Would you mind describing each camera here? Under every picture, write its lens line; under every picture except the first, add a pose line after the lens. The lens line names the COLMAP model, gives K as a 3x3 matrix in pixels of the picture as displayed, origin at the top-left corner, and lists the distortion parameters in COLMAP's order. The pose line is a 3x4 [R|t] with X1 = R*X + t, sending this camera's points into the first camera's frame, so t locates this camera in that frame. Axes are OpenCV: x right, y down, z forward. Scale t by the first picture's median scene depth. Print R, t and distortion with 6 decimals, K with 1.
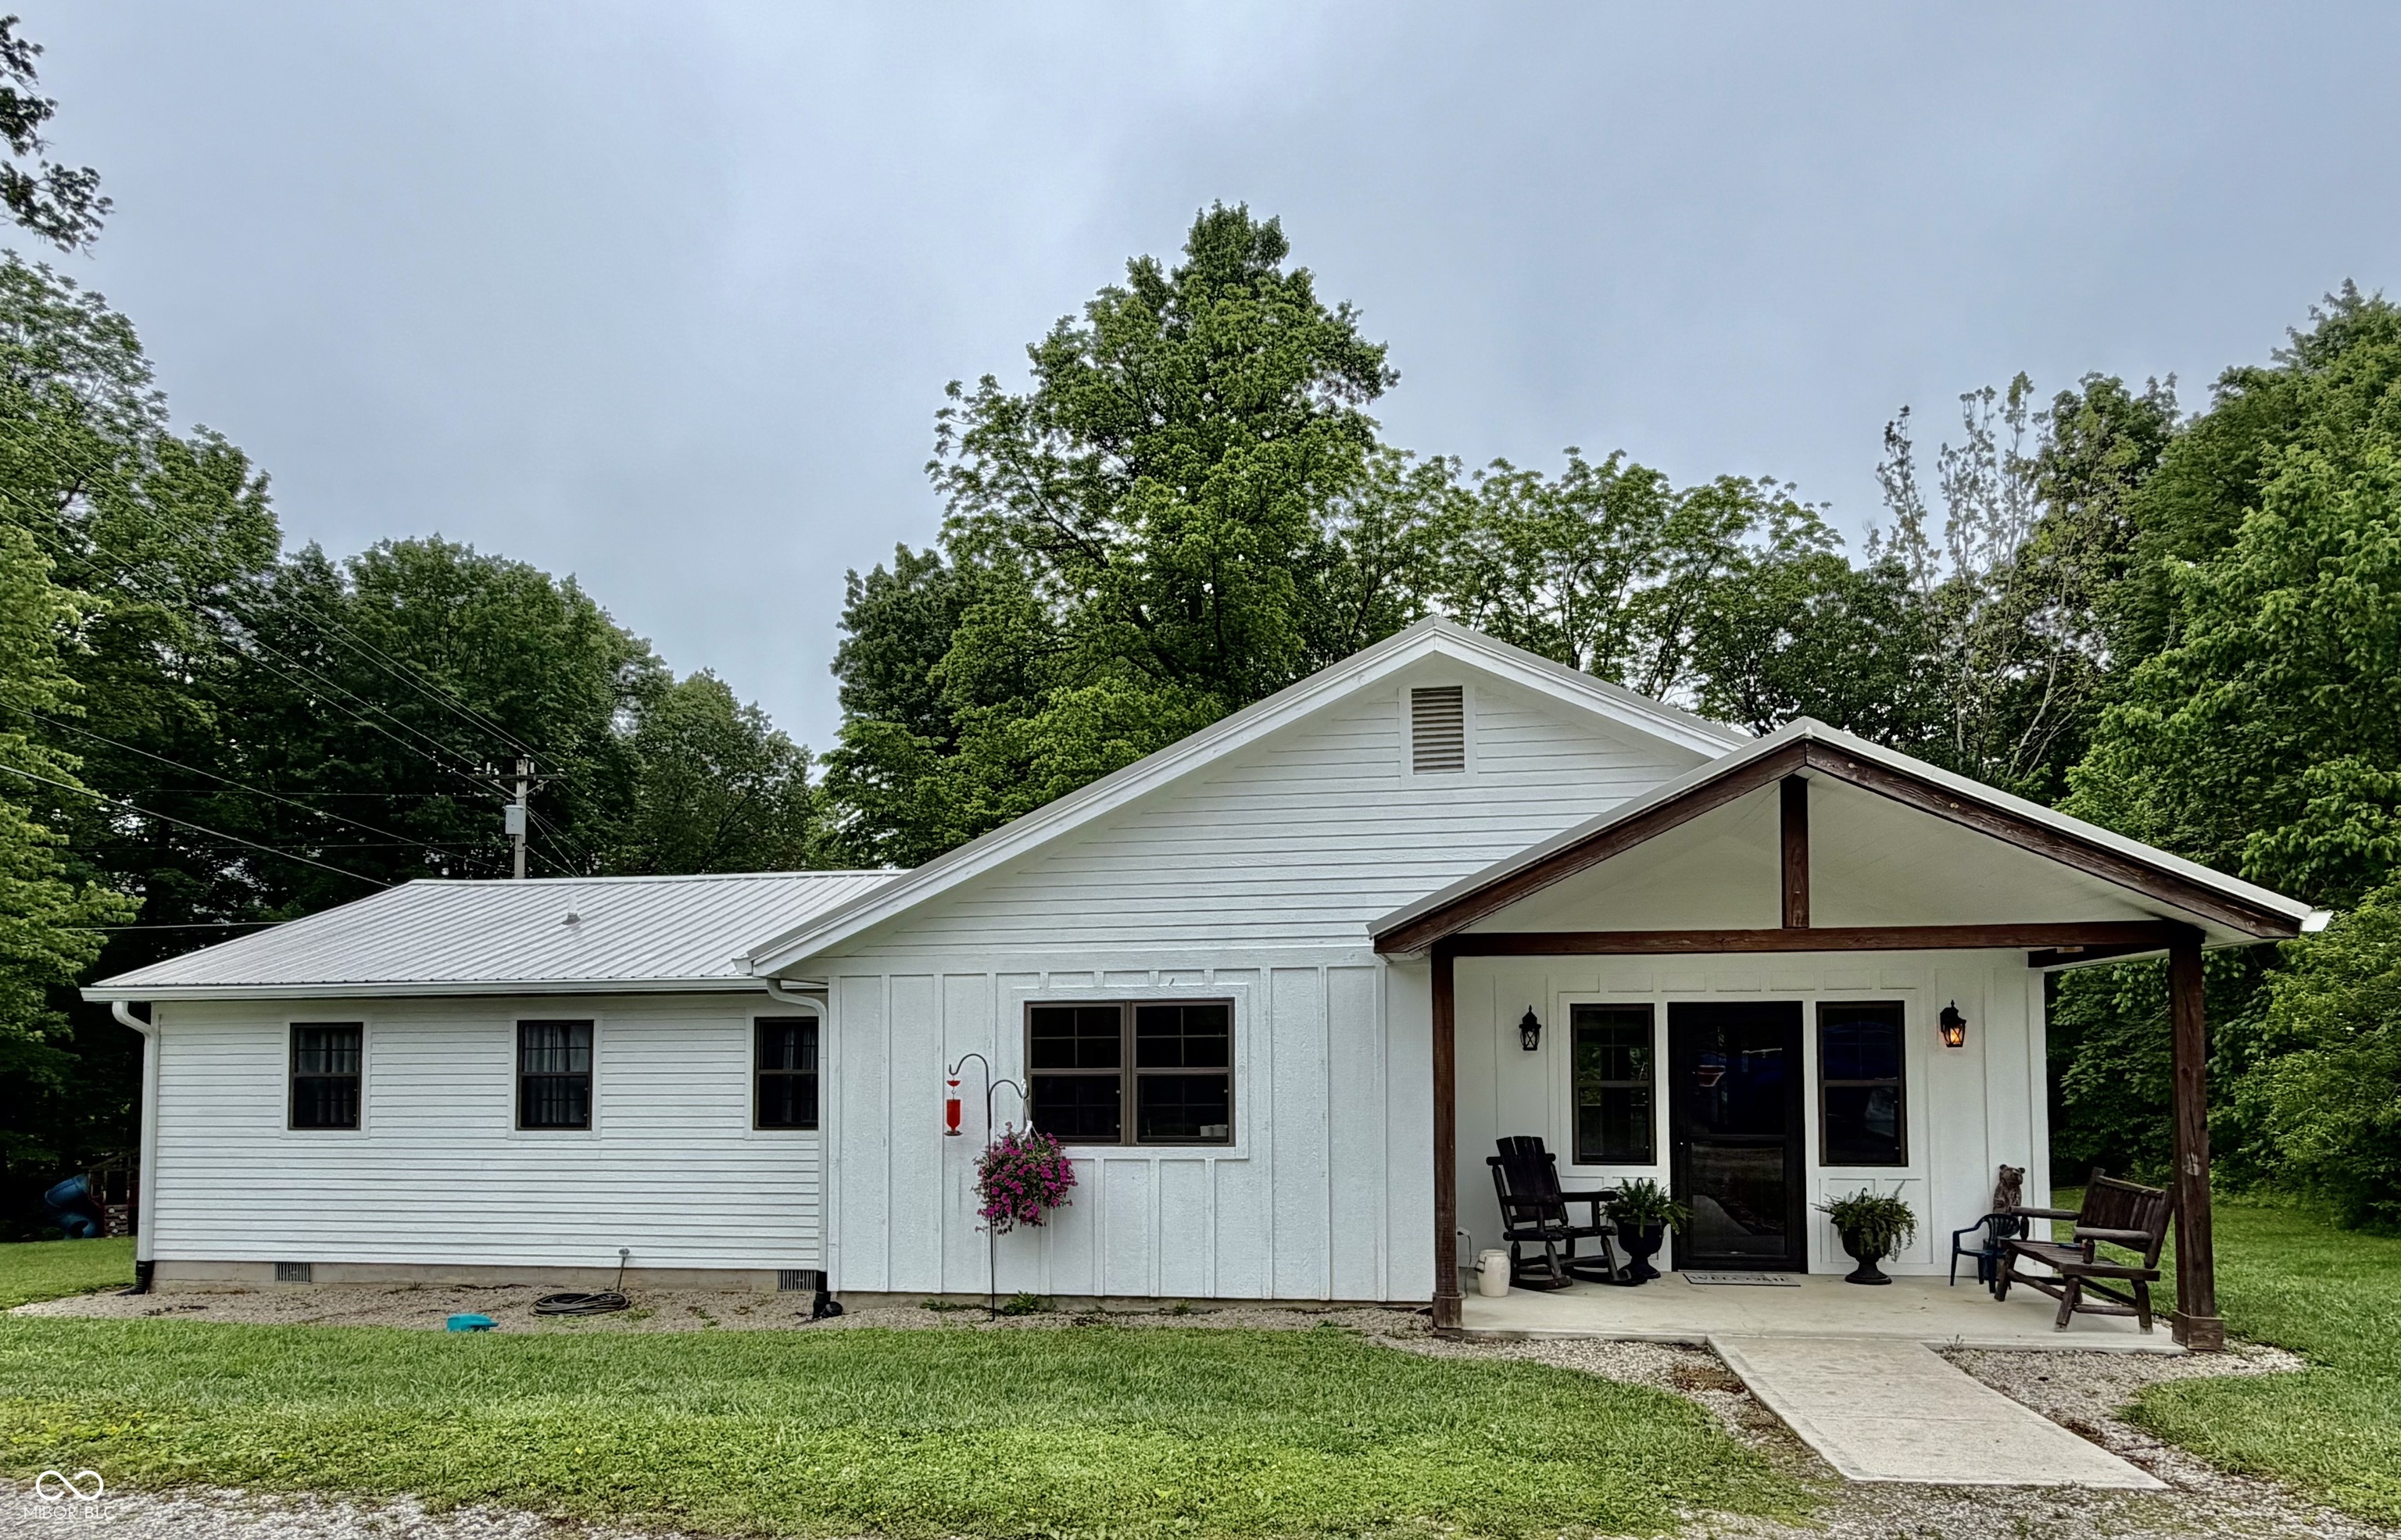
lens RADIAL K [[1496.6, 0, 1197.4], [0, 1496.6, 1012.6], [0, 0, 1]] dist [0.001469, 0.038597]
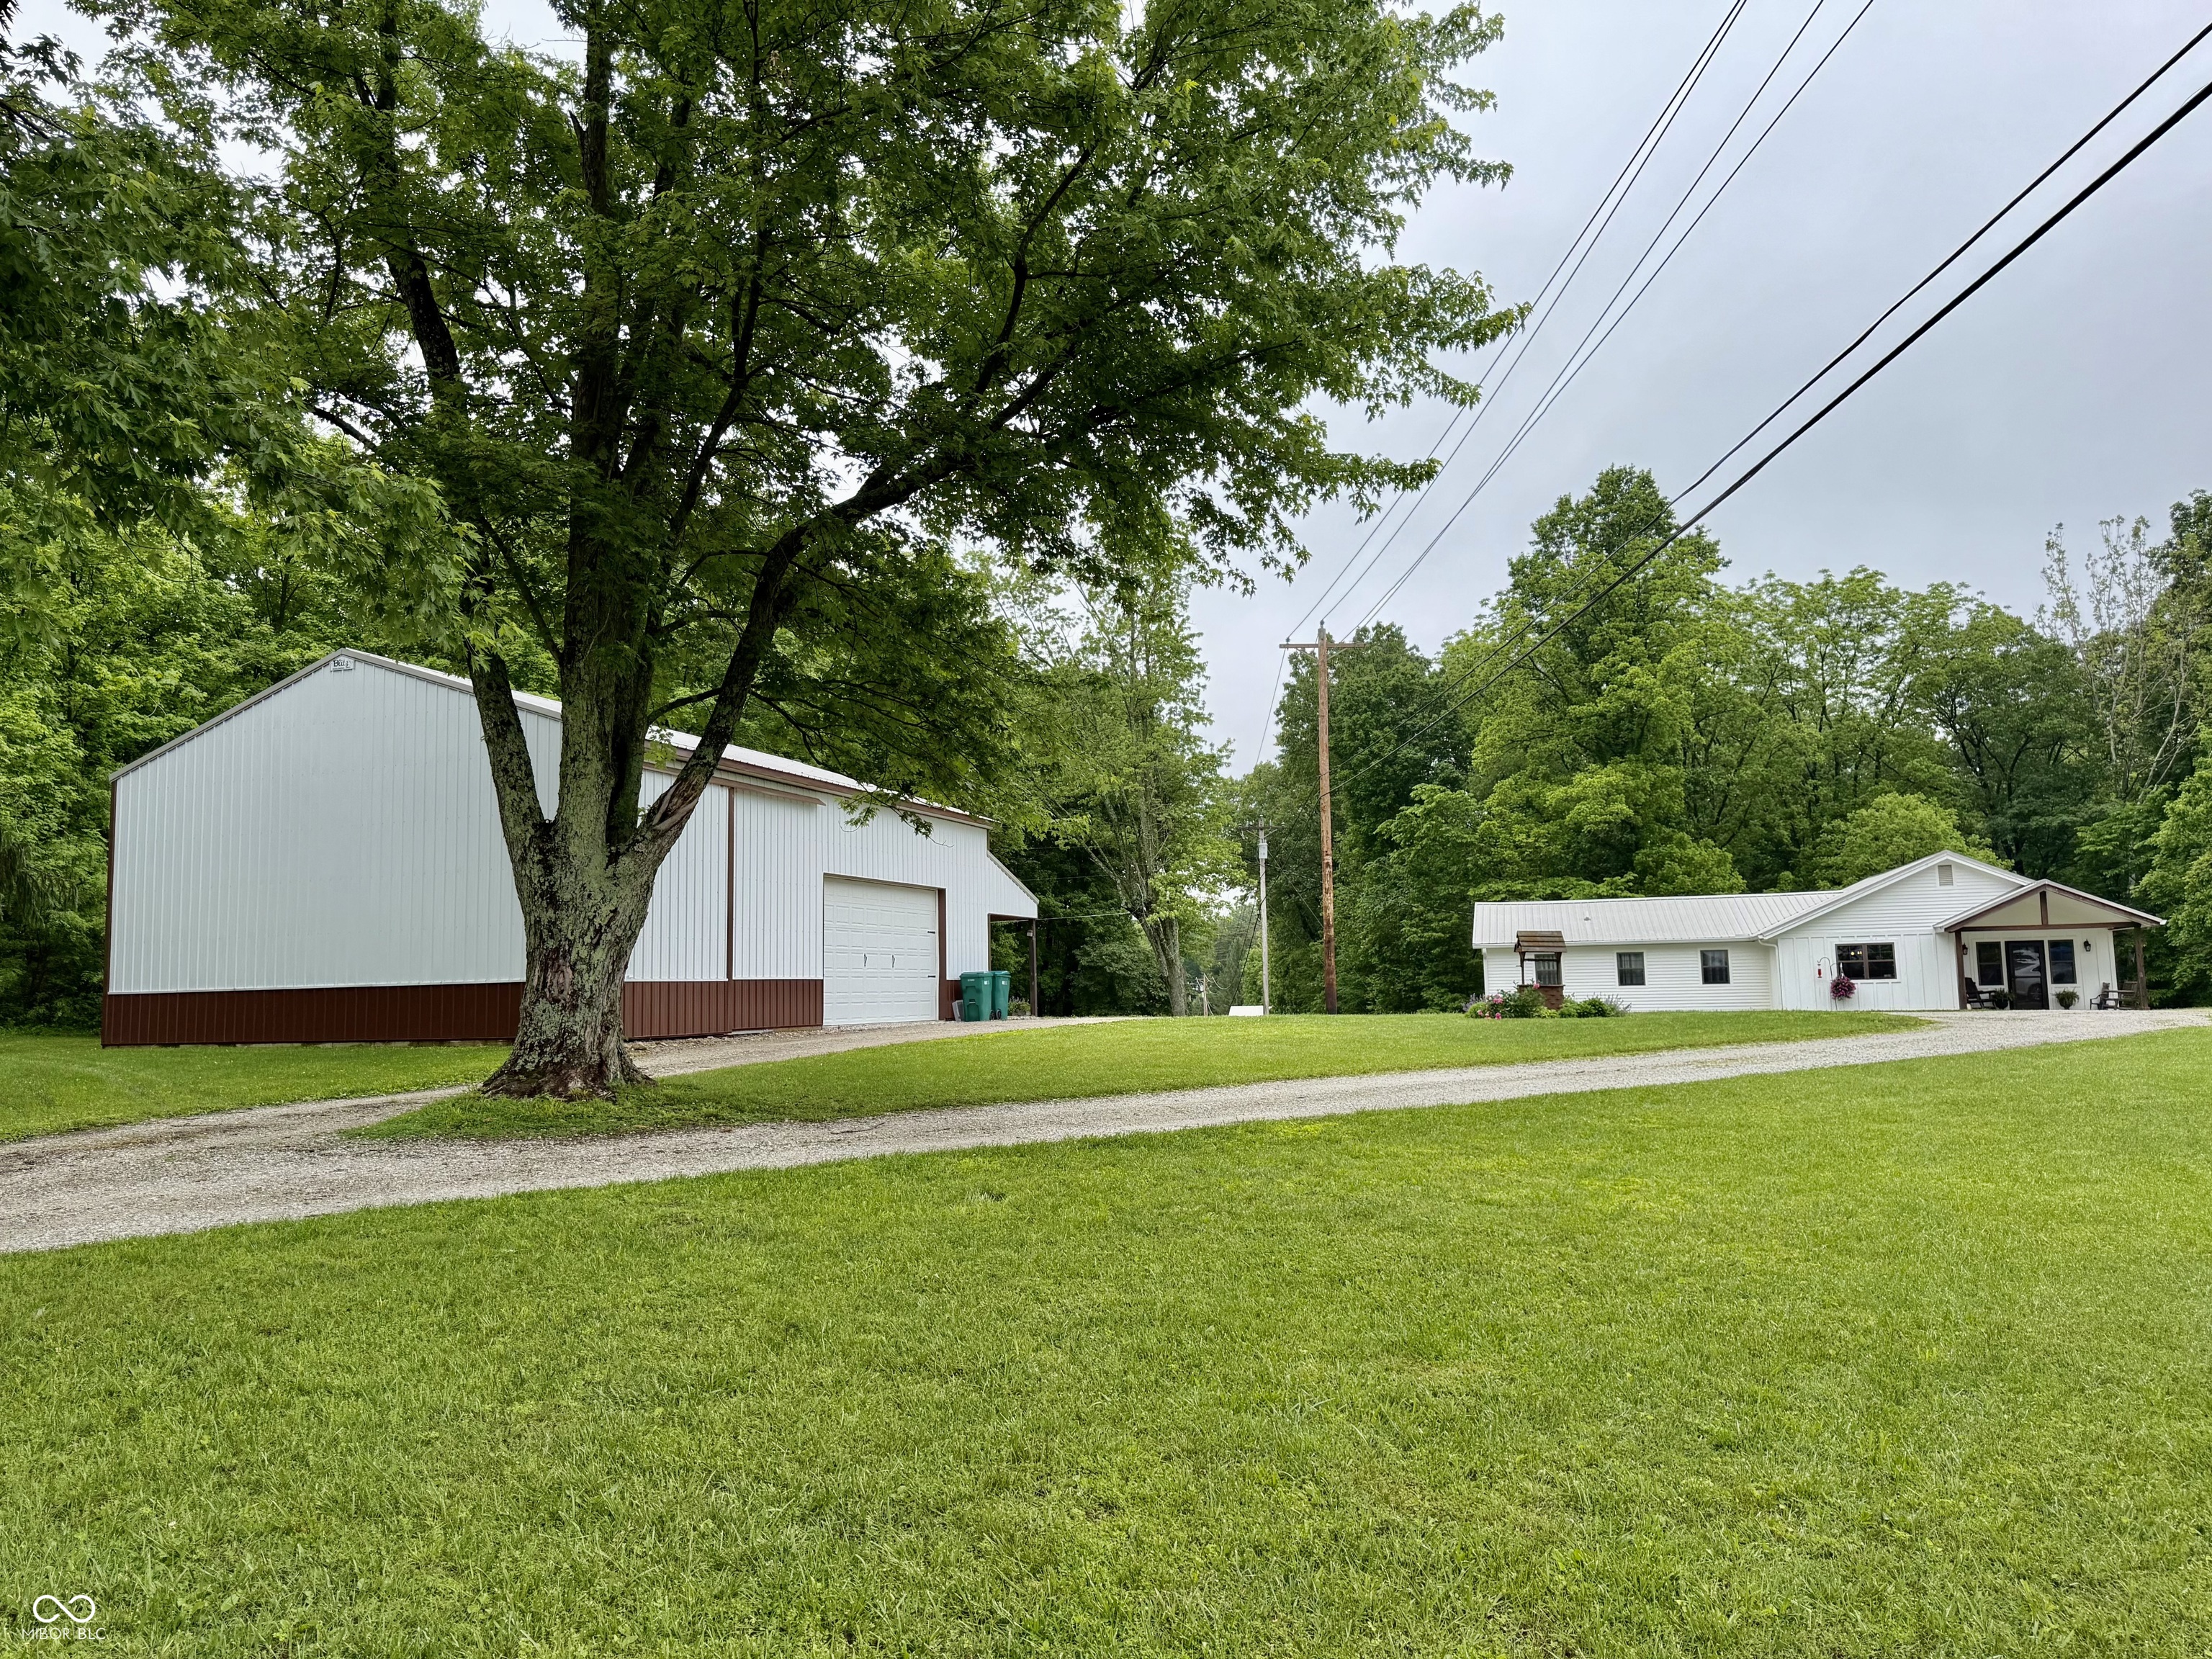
lens RADIAL K [[1576.9, 0, 1007.2], [0, 1576.9, 858.1], [0, 0, 1]] dist [0.037895, -0.071635]
pose [[0.986527, -0.024957, -0.161686, -1.466353], [0.015111, 0.997972, -0.061842, -0.008088], [0.162901, 0.058565, 0.984903, -3.230962]]
